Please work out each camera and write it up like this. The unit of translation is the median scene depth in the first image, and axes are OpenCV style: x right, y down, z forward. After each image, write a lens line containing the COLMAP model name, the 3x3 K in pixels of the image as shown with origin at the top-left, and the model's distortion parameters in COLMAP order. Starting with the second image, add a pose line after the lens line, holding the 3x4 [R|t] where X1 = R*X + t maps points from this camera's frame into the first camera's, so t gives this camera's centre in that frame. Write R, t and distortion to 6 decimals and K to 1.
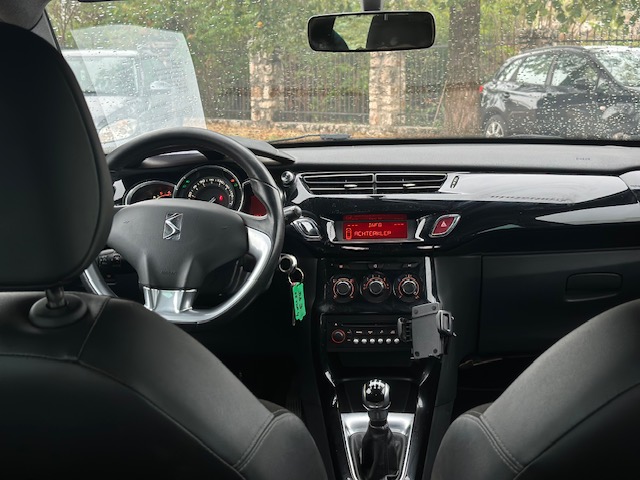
lens RADIAL K [[885.5, 0, 320.0], [0, 885.5, 249.3], [0, 0, 1]] dist [0.076681, 0.079591]
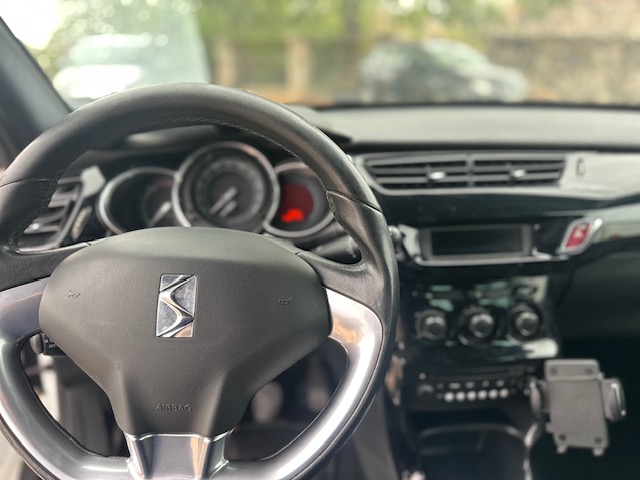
lens RADIAL K [[457.8, 0, 316.1], [0, 457.8, 242.2], [0, 0, 1]] dist [-0.004075, -0.000987]
pose [[0.992195, -0.035844, 0.119429, -0.105067], [0.013534, 0.983091, 0.182617, -0.088199], [-0.123955, -0.179576, 0.975903, 0.663411]]
